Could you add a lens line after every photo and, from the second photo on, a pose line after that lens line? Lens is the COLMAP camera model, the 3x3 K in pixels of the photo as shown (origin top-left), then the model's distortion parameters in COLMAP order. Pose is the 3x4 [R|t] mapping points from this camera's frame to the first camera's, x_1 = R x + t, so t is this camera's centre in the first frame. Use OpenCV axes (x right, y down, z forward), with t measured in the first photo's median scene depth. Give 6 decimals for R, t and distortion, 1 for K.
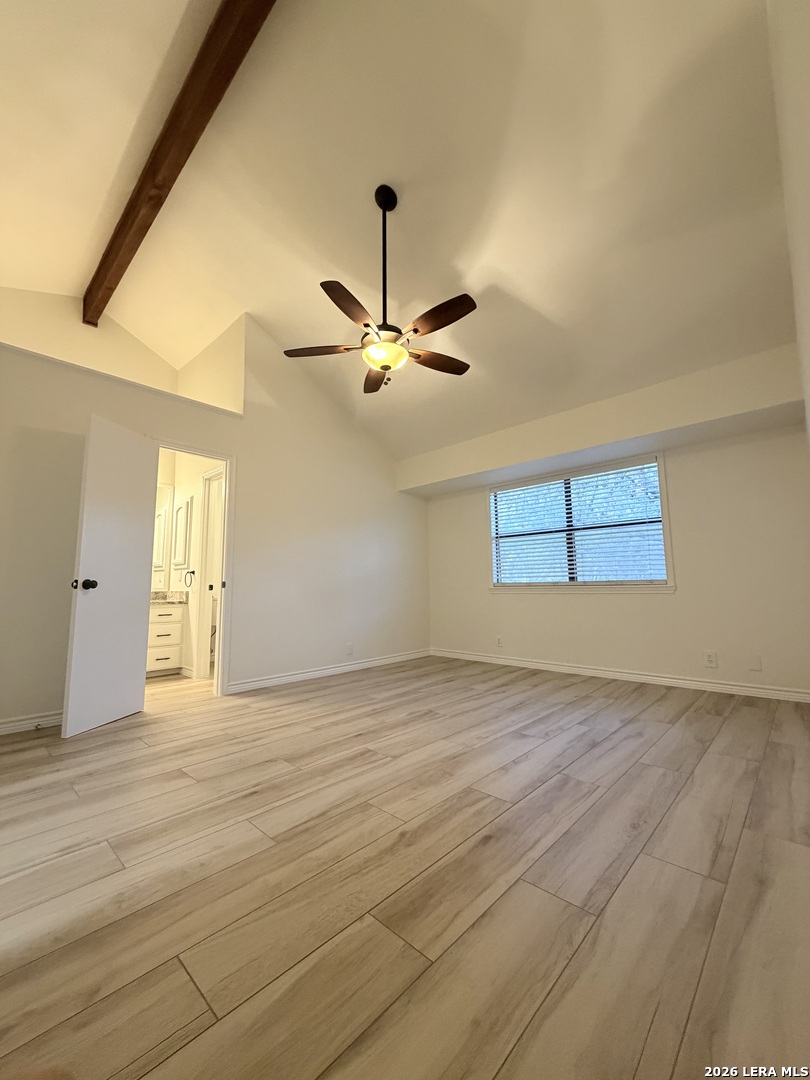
lens RADIAL K [[431.2, 0, 405.0], [0, 431.2, 540.0], [0, 0, 1]] dist [0.000926, 0.000217]
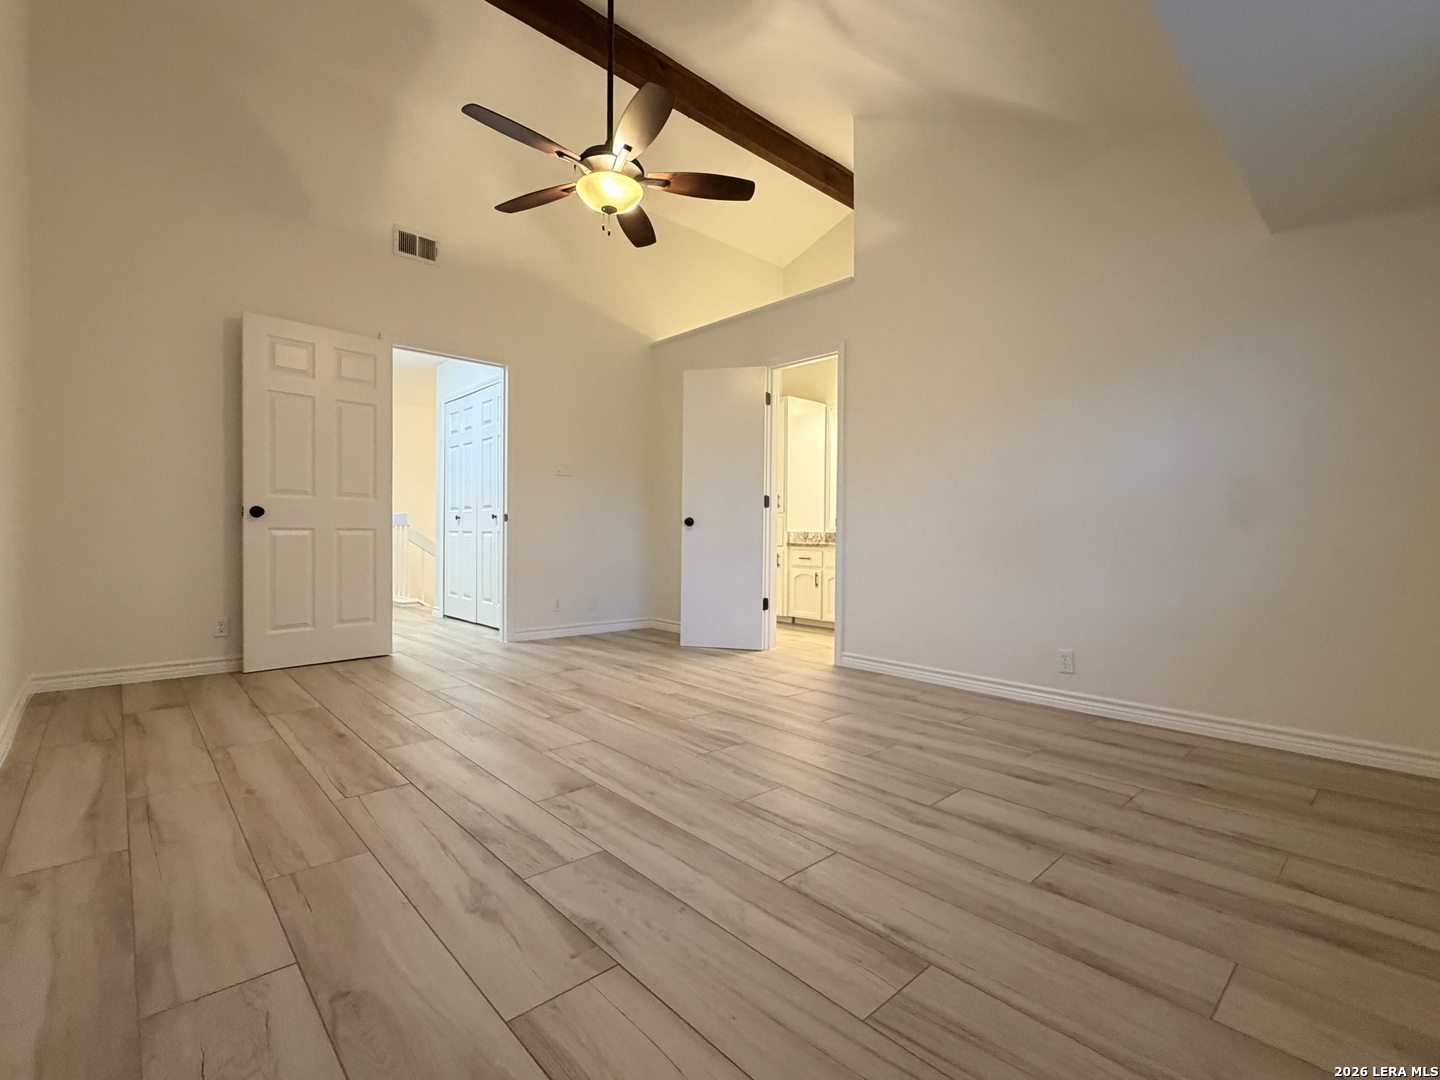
lens RADIAL K [[574.9, 0, 632.9], [0, 574.9, 540.1], [0, 0, 1]] dist [0.000926, 0.000217]
pose [[-0.073952, 0.022310, -0.997012, 1.065317], [0.097416, 0.995130, 0.015042, 0.145934], [0.992492, -0.096013, -0.075765, 1.251373]]
